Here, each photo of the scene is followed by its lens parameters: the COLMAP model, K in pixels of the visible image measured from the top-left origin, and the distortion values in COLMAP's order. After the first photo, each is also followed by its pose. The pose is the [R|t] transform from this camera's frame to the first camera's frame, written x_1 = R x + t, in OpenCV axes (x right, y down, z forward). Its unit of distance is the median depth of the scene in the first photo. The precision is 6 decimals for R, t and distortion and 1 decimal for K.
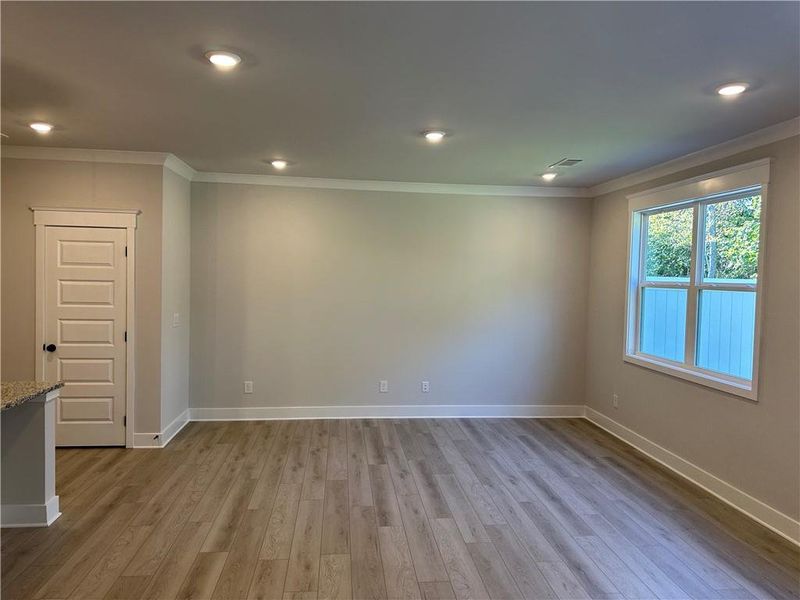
lens RADIAL K [[560.3, 0, 400.8], [0, 560.3, 275.6], [0, 0, 1]] dist [0.024852, -0.001274]
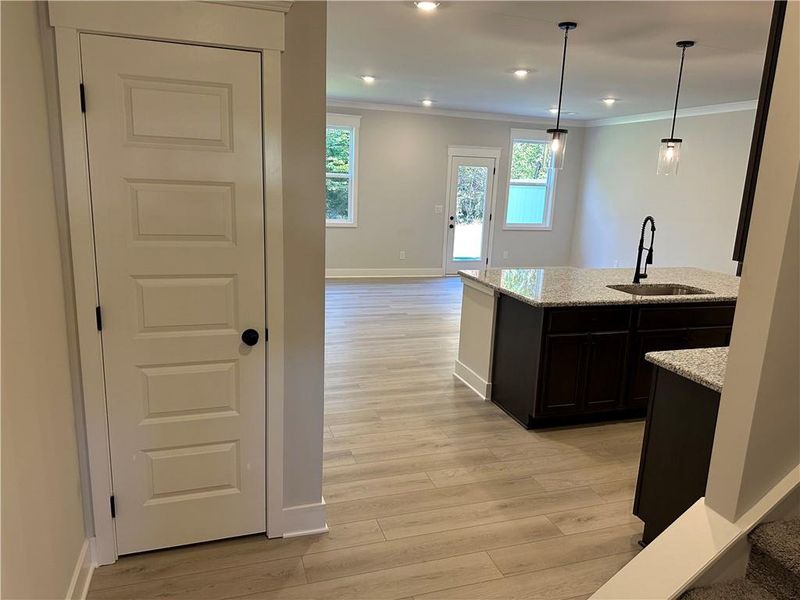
lens RADIAL K [[564.2, 0, 400.0], [0, 564.2, 300.0], [0, 0, 1]] dist [0.106263, -0.141154]
pose [[-0.214854, -0.233626, 0.948291, -1.264531], [-0.047788, 0.972319, 0.228718, -0.018769], [-0.975476, 0.003824, -0.220071, 1.012868]]
